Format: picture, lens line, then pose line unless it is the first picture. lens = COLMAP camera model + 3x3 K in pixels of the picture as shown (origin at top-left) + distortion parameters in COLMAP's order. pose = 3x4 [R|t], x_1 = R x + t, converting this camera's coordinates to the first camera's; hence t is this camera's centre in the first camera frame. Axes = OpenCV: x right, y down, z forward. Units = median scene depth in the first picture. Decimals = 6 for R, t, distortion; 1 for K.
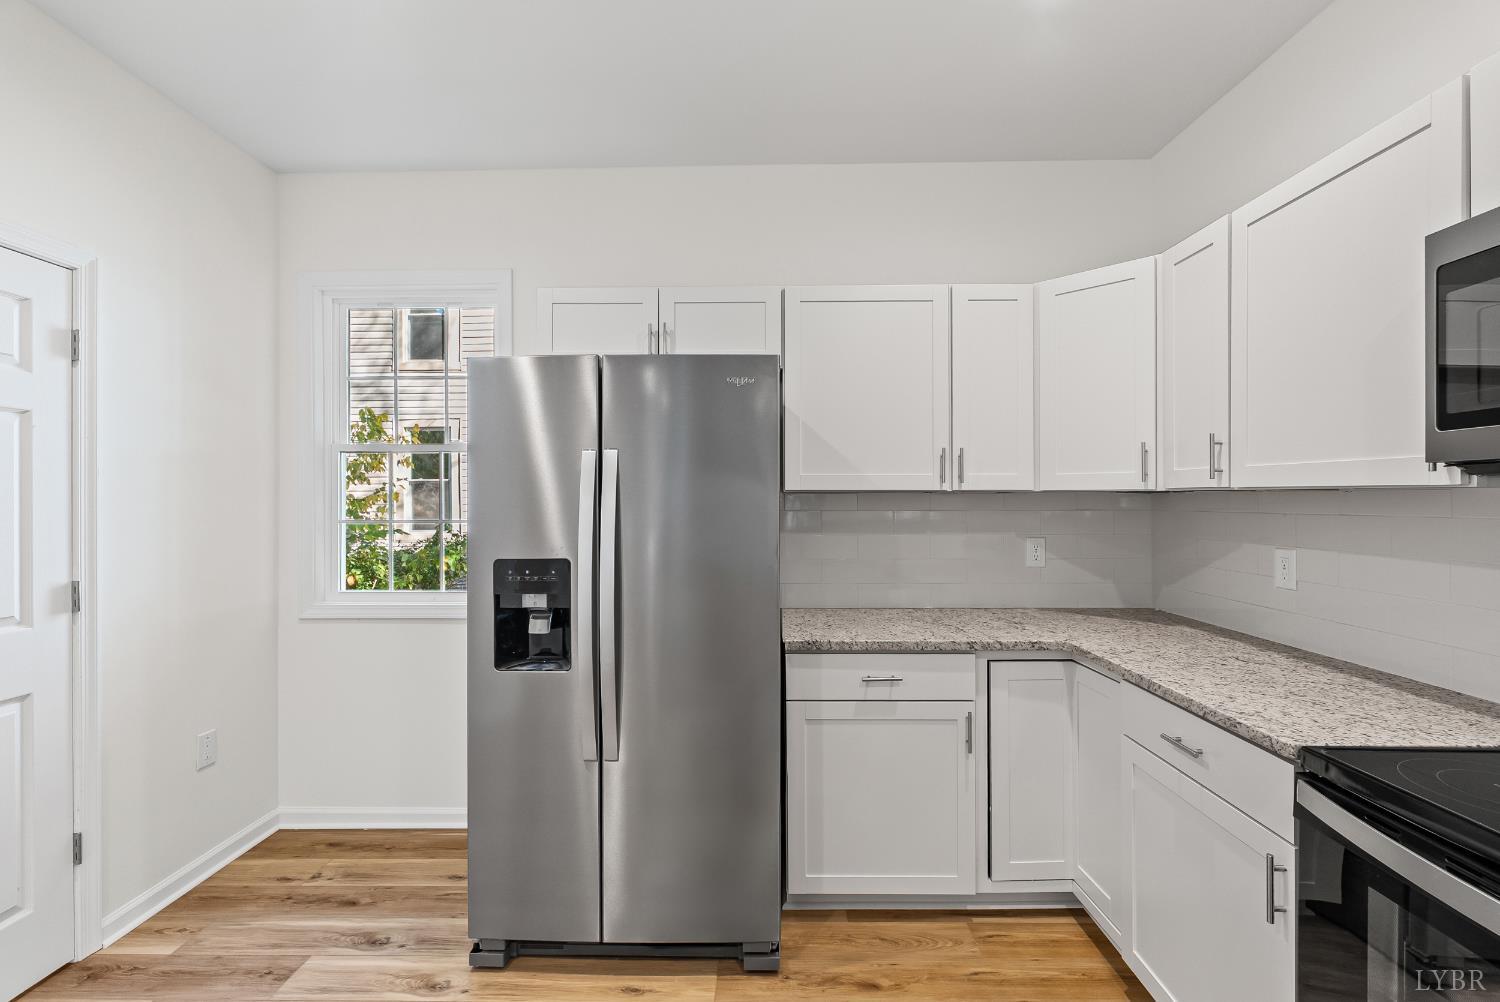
lens RADIAL K [[665.4, 0, 752.3], [0, 665.4, 501.3], [0, 0, 1]] dist [0.004310, 0.000685]
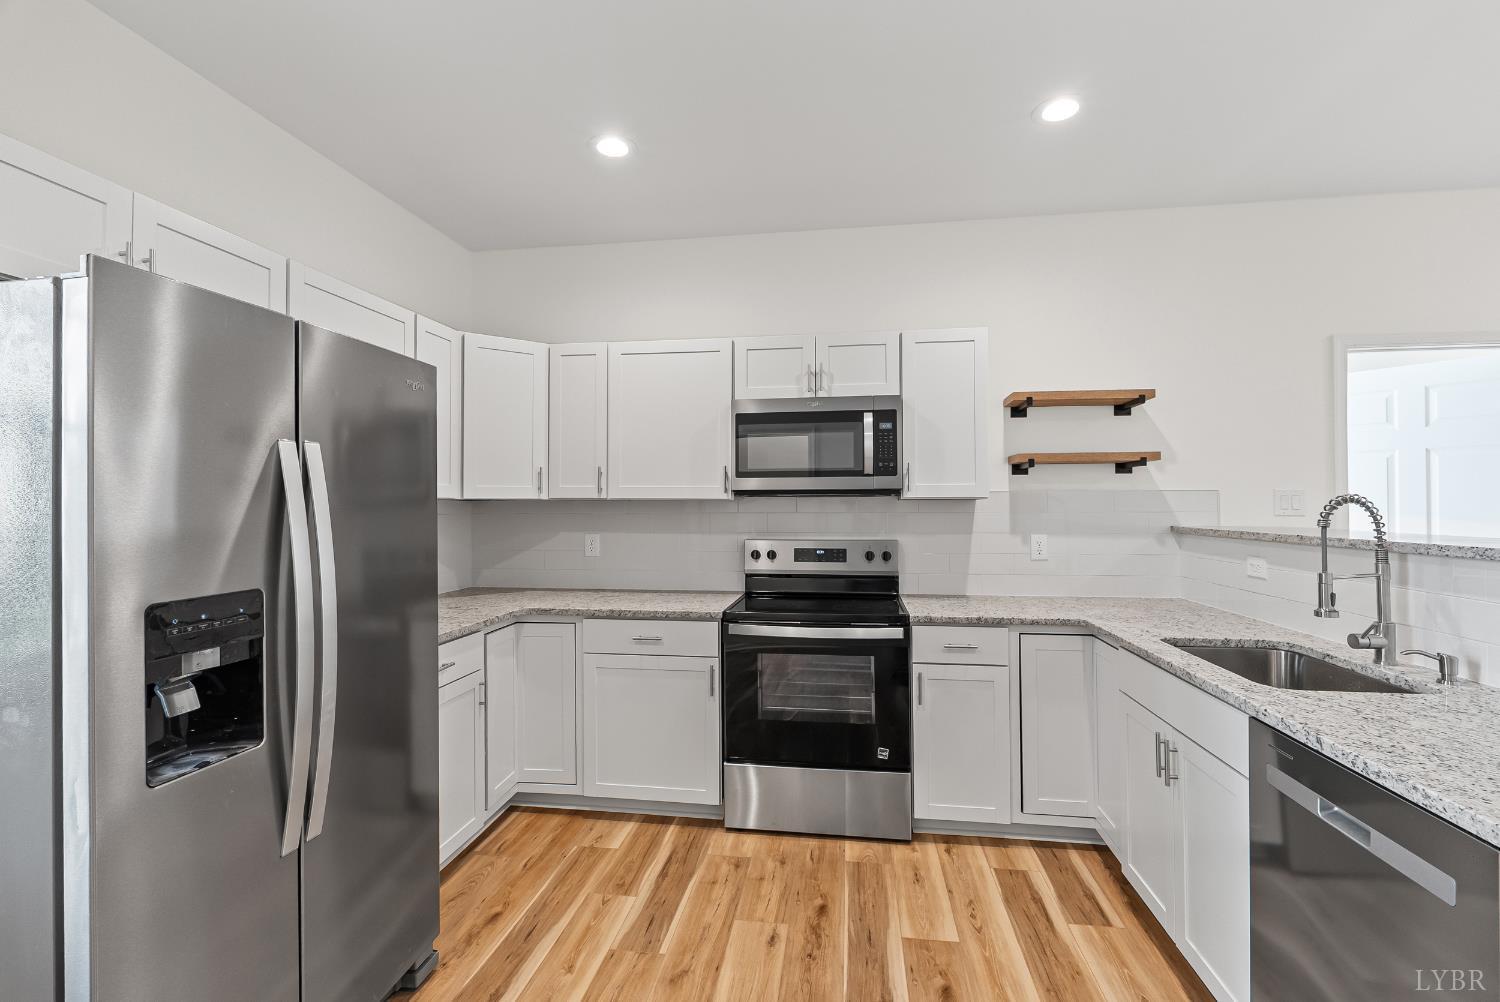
lens RADIAL K [[665.4, 0, 753.1], [0, 665.4, 499.6], [0, 0, 1]] dist [0.004310, 0.000685]
pose [[0.132098, 0.007502, 0.991208, -0.918089], [0.006282, 0.999945, -0.008406, -0.000163], [-0.991217, 0.007337, 0.132043, 0.376370]]
